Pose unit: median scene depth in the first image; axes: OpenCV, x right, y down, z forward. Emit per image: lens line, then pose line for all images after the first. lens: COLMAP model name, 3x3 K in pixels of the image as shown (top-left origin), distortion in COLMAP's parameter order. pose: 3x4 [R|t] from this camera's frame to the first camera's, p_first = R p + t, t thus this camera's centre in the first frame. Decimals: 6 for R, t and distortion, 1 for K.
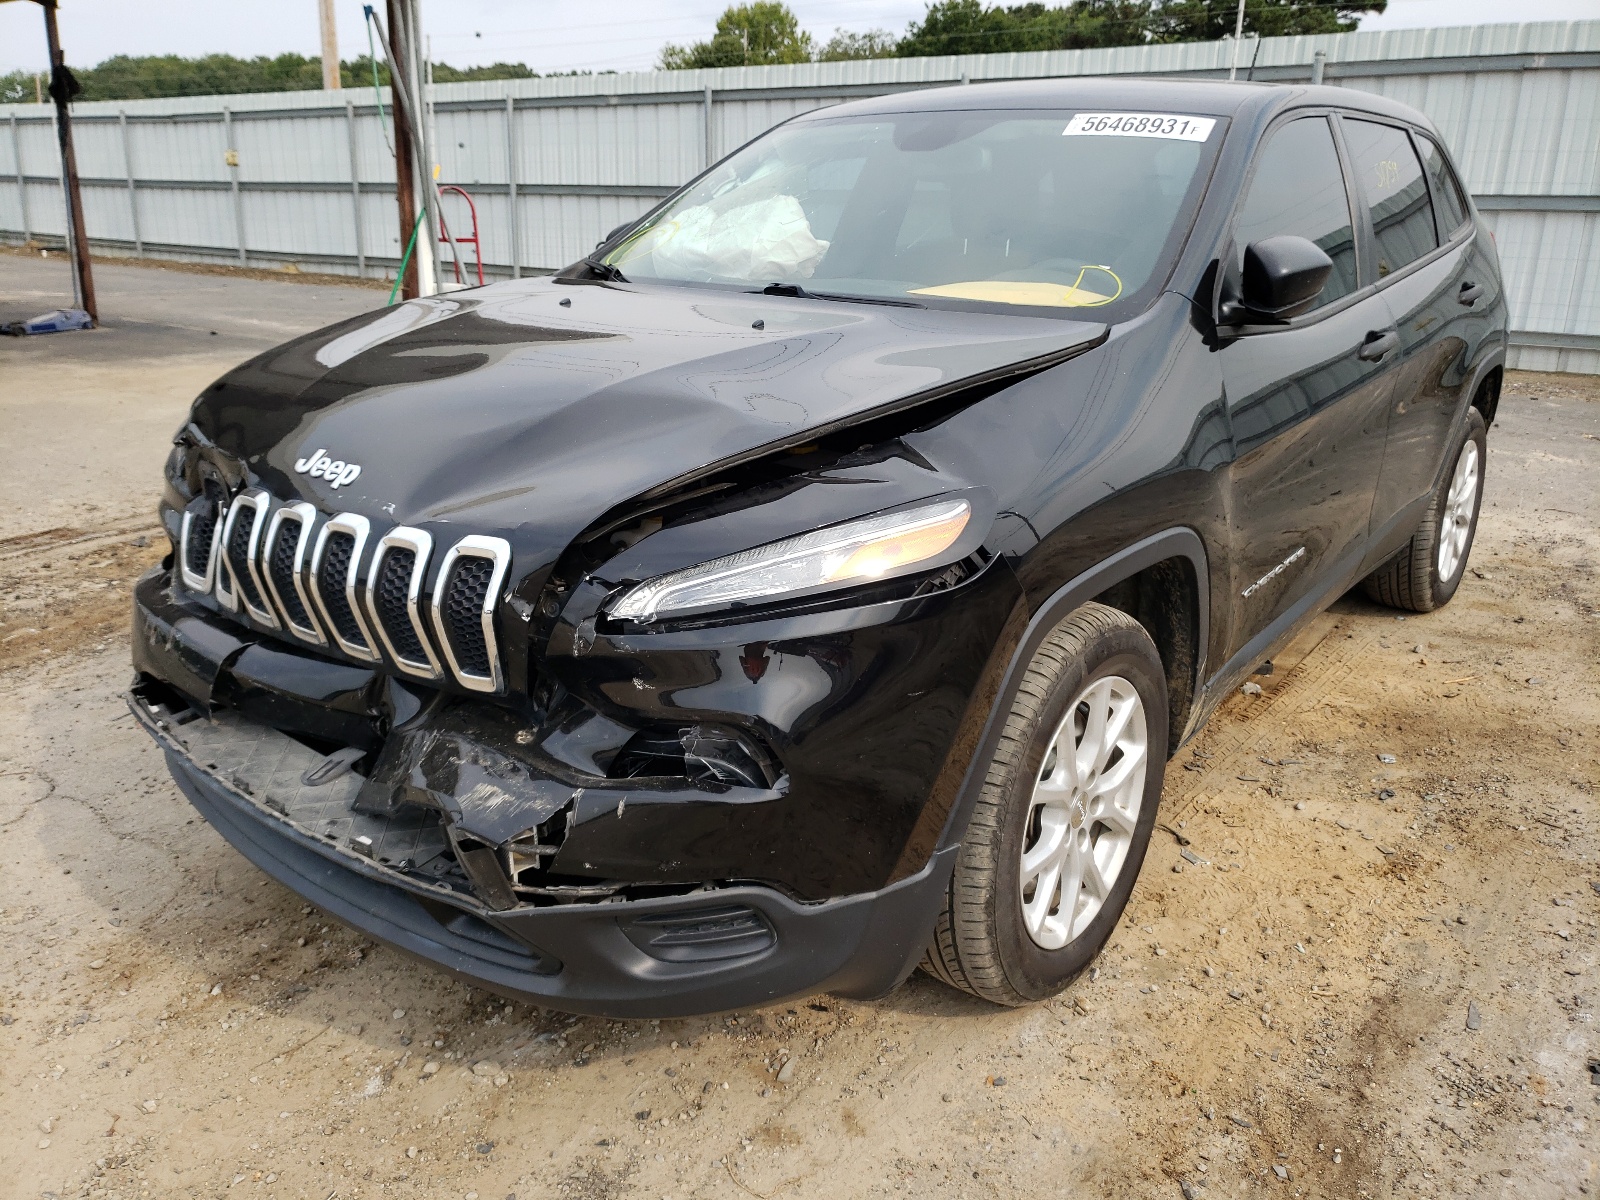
lens RADIAL K [[1282.9, 0, 798.2], [0, 1282.9, 602.2], [0, 0, 1]] dist [-0.012842, -0.000450]
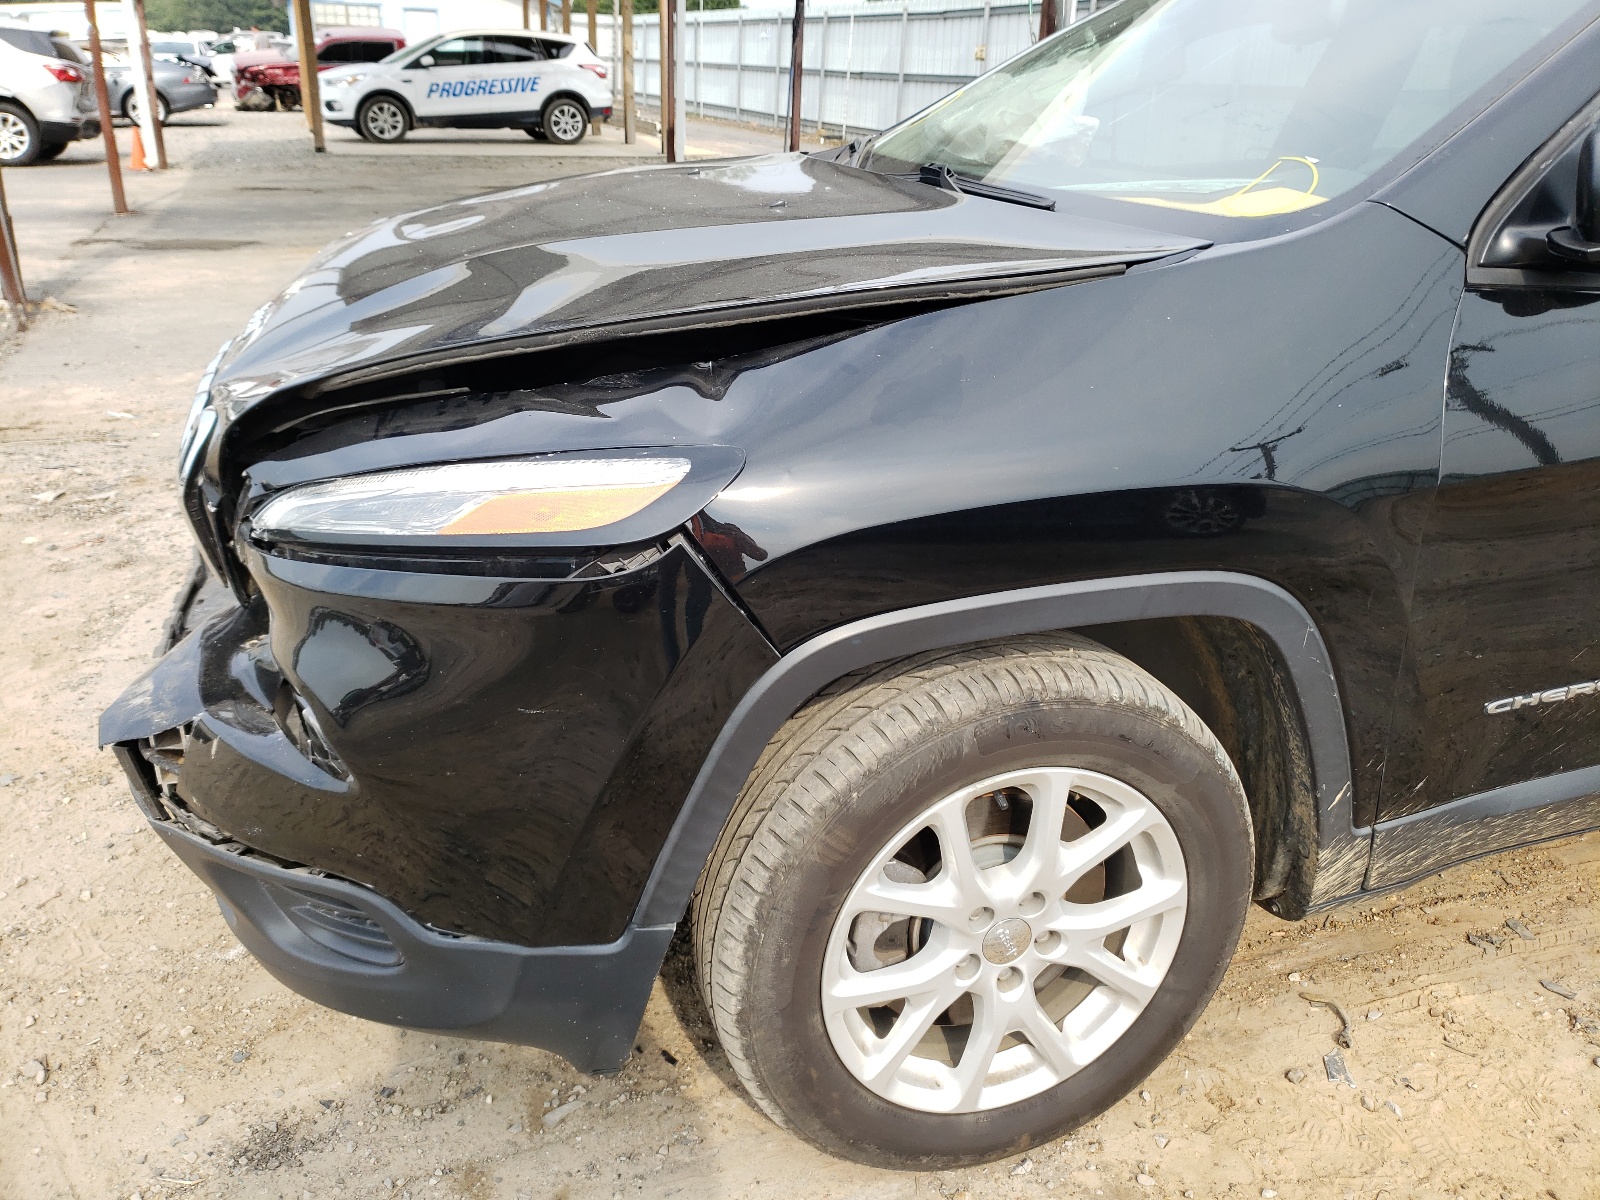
lens RADIAL K [[1282.9, 0, 801.6], [0, 1282.9, 593.1], [0, 0, 1]] dist [-0.012842, -0.000450]
pose [[0.837901, 0.218391, -0.500227, 0.455182], [-0.189184, 0.975856, 0.109152, -0.081147], [0.511988, 0.003176, 0.858987, 0.362220]]
